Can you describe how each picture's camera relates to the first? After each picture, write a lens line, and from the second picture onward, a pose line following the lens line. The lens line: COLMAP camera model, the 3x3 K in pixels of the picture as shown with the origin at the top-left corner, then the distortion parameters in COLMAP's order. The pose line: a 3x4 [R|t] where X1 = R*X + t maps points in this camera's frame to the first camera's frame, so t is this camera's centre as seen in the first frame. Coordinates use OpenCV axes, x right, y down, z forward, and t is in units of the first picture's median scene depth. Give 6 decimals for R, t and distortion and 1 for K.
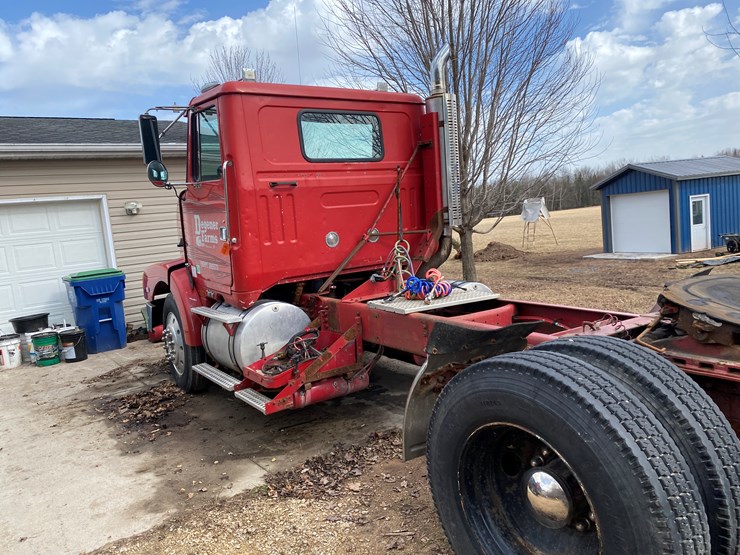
lens RADIAL K [[562.8, 0, 375.1], [0, 562.8, 281.4], [0, 0, 1]] dist [0.034584, -0.031125]
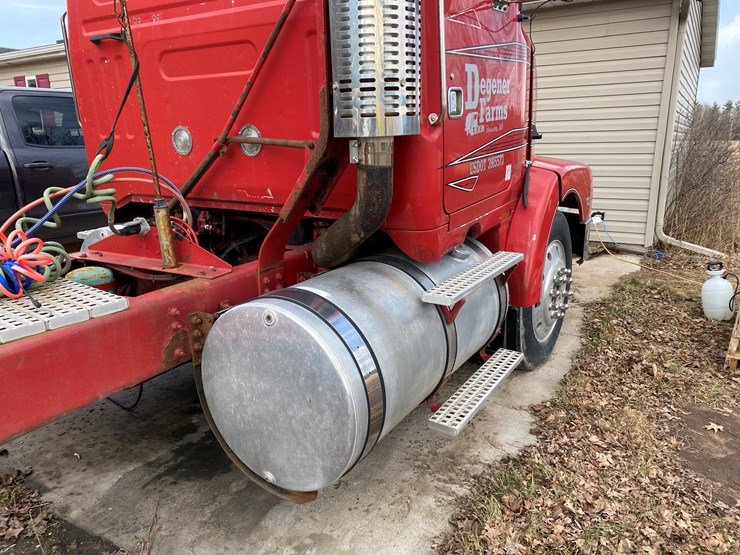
lens RADIAL K [[562.8, 0, 375.1], [0, 562.8, 281.4], [0, 0, 1]] dist [0.034584, -0.031125]
pose [[0.406459, 0.297090, -0.864019, 0.519547], [-0.128070, 0.954848, 0.268073, -0.114021], [0.904649, 0.001694, 0.426155, 0.921967]]
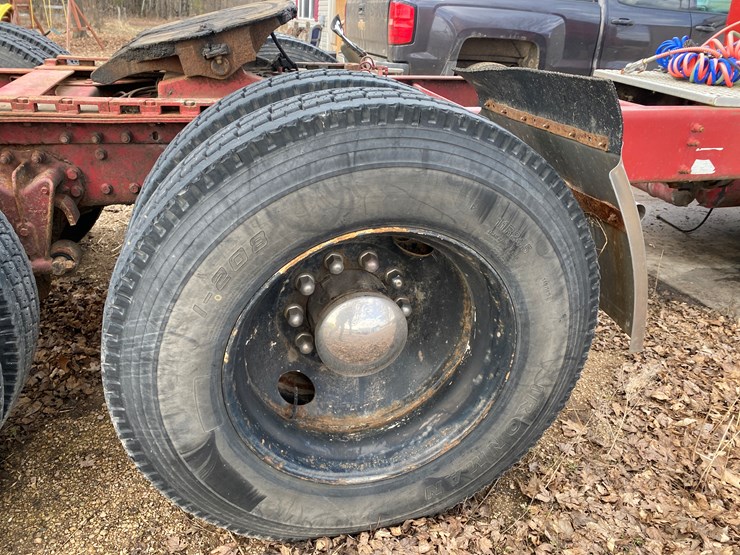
lens RADIAL K [[562.8, 0, 375.1], [0, 562.8, 281.4], [0, 0, 1]] dist [0.034584, -0.031125]
pose [[-0.337992, 0.453449, -0.824709, 0.693802], [-0.151185, 0.838740, 0.523124, -0.042295], [0.928927, 0.301495, -0.214932, 0.734818]]
